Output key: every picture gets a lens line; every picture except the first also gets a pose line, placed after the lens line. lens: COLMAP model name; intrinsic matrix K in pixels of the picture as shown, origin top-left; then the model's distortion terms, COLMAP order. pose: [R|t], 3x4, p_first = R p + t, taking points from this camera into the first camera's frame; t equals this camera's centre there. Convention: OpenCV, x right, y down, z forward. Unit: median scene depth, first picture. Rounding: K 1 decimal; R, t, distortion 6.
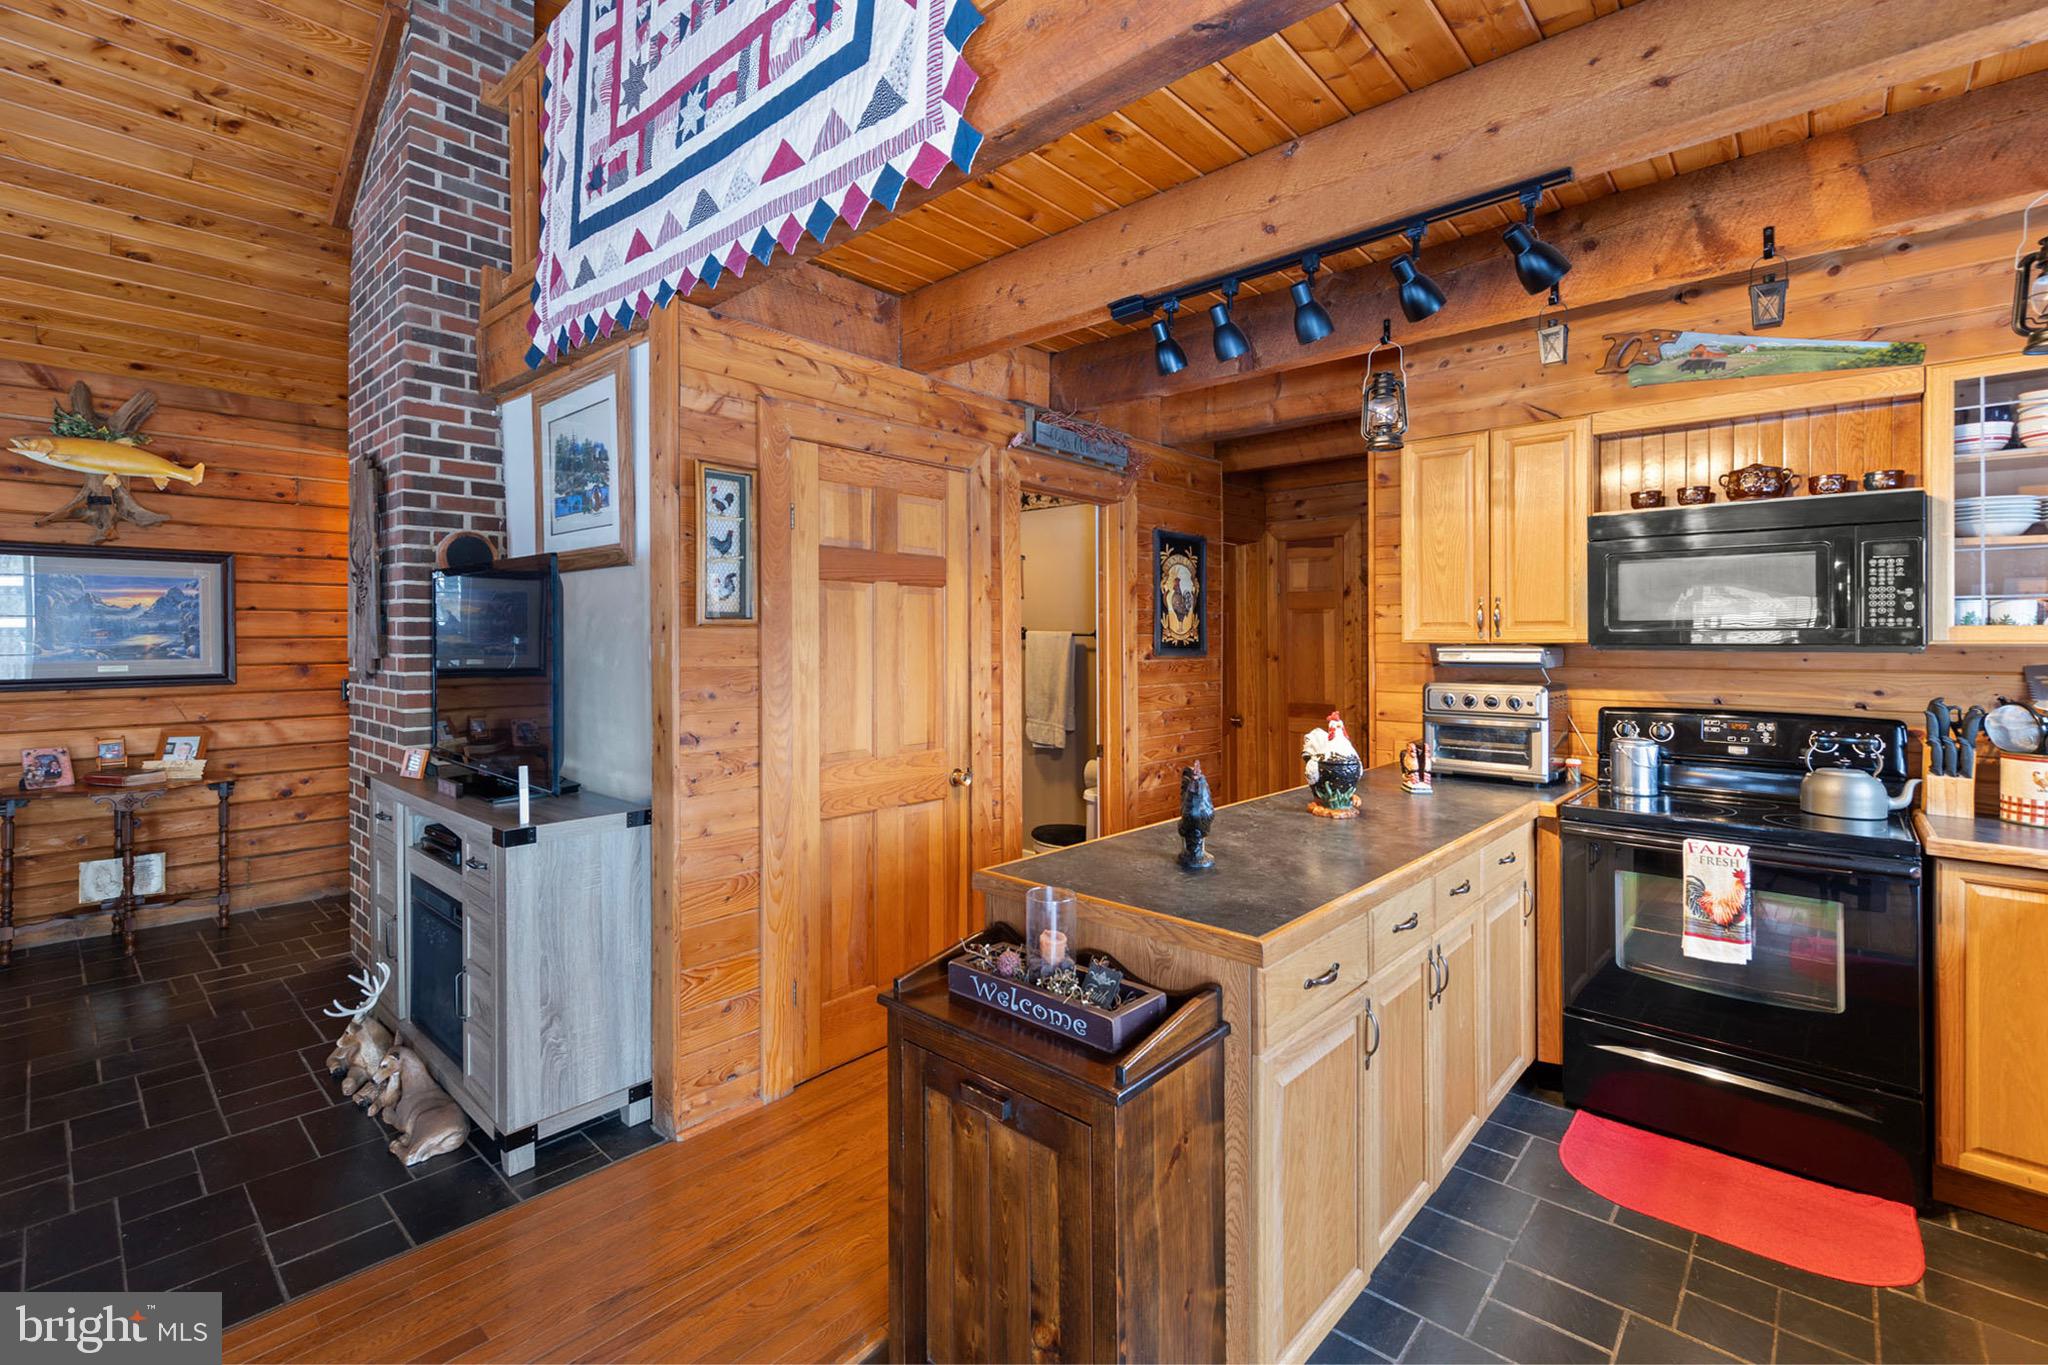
lens RADIAL K [[894.9, 0, 949.9], [0, 894.9, 636.2], [0, 0, 1]] dist [0.014562, 0.000328]
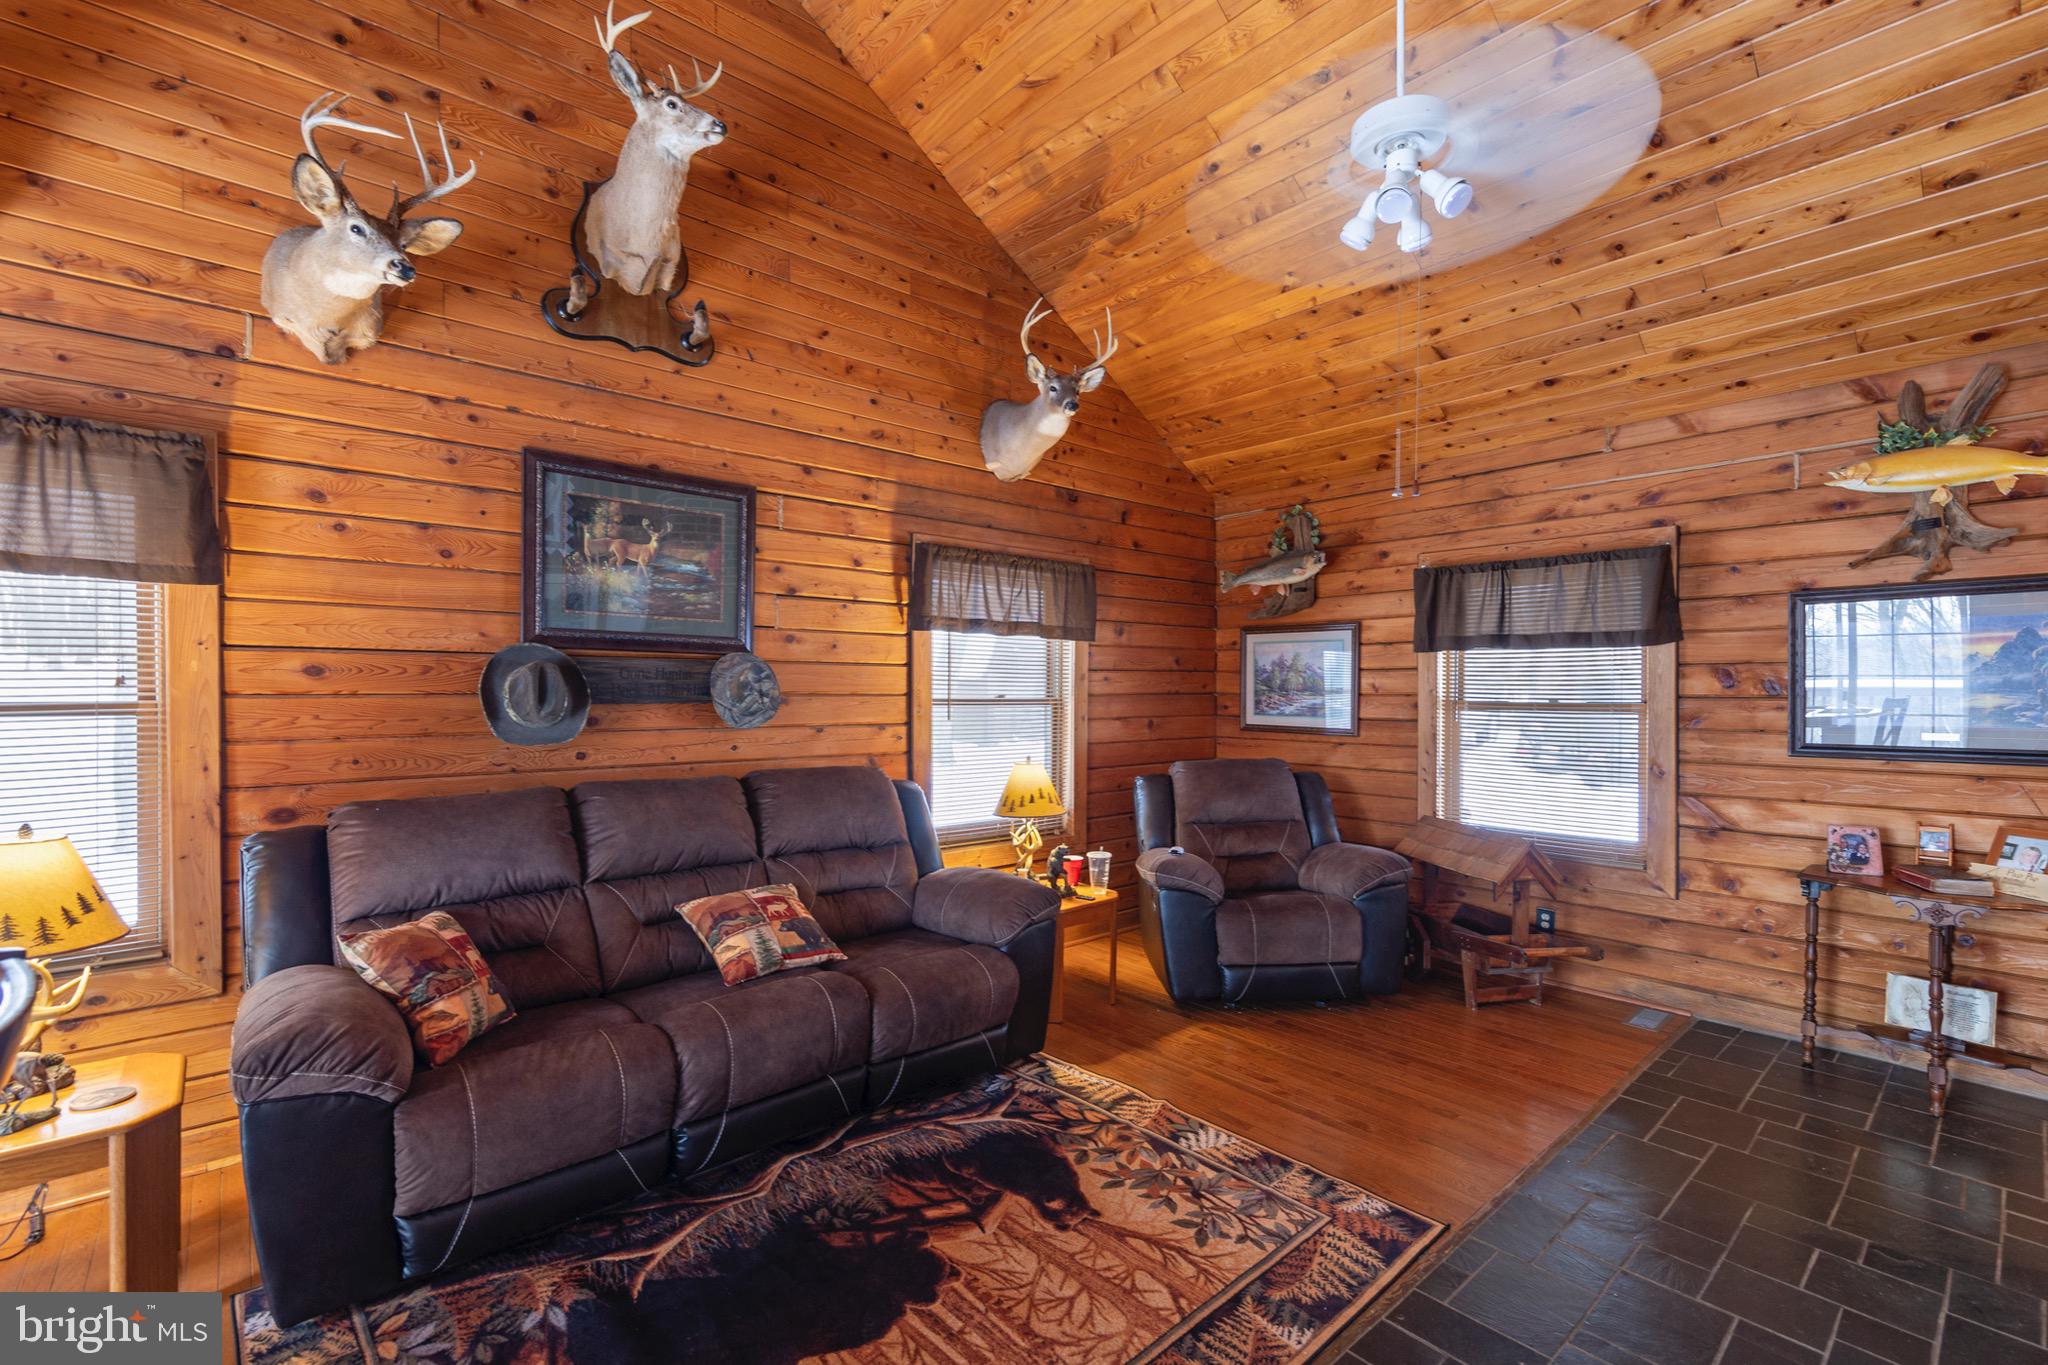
lens RADIAL K [[894.9, 0, 1083.5], [0, 894.9, 703.9], [0, 0, 1]] dist [0.014562, 0.000328]
pose [[-0.036429, 0.014649, -0.999229, -0.161068], [-0.004841, 0.999878, 0.014835, -0.001541], [0.999325, 0.005378, -0.036354, 0.411580]]
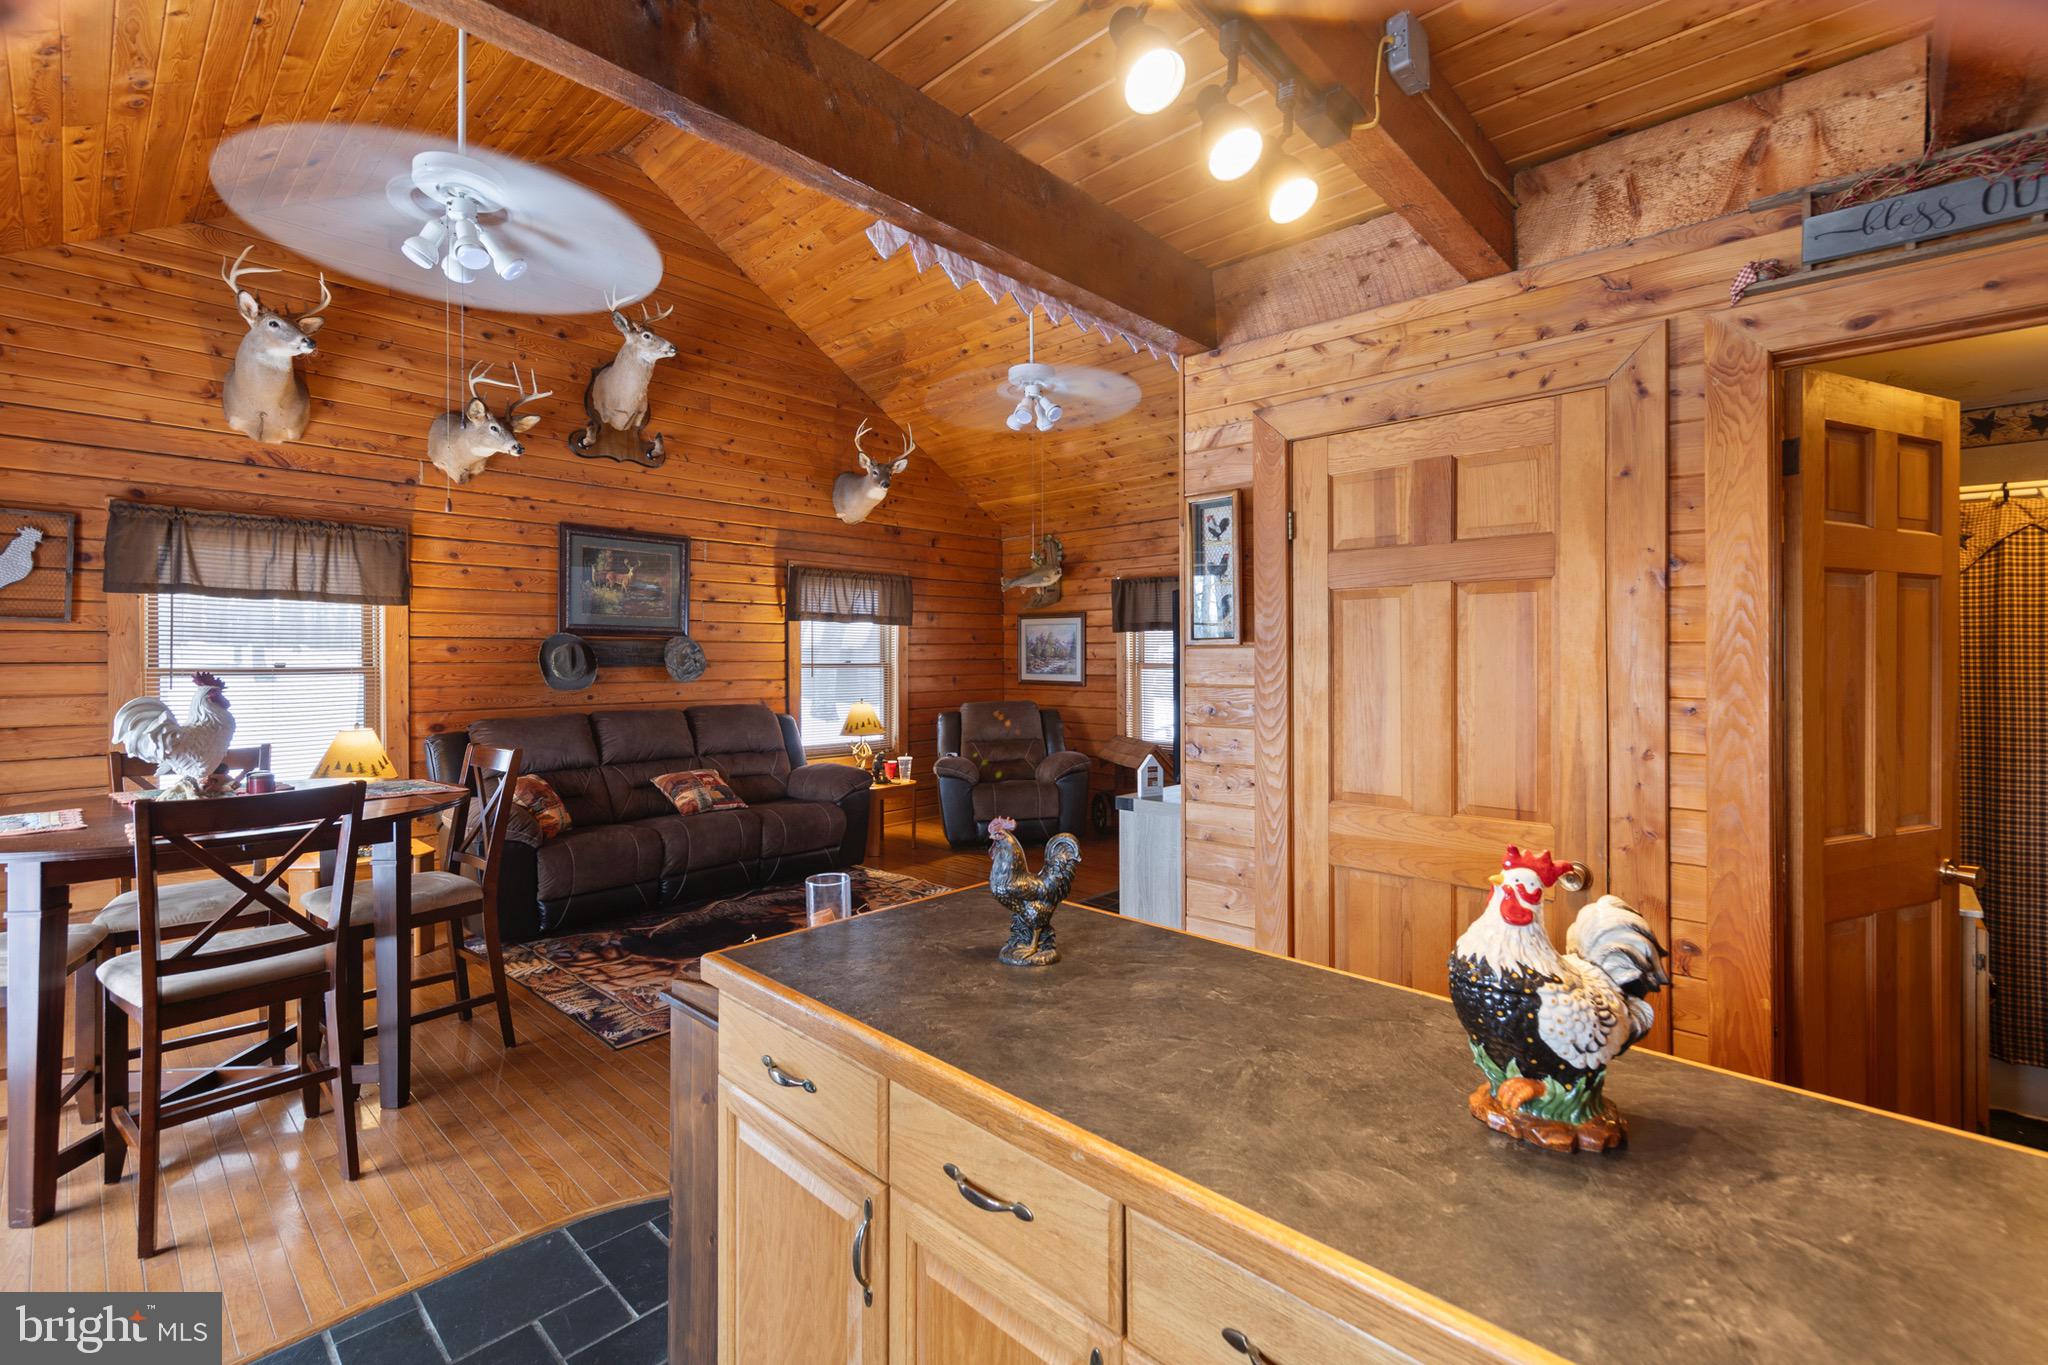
lens RADIAL K [[894.9, 0, 1048.4], [0, 894.9, 661.2], [0, 0, 1]] dist [0.014562, 0.000328]
pose [[0.033623, 0.002512, -0.999431, 0.672820], [0.002736, 0.999993, 0.002606, 0.001829], [0.999431, -0.002822, 0.033616, 0.657115]]
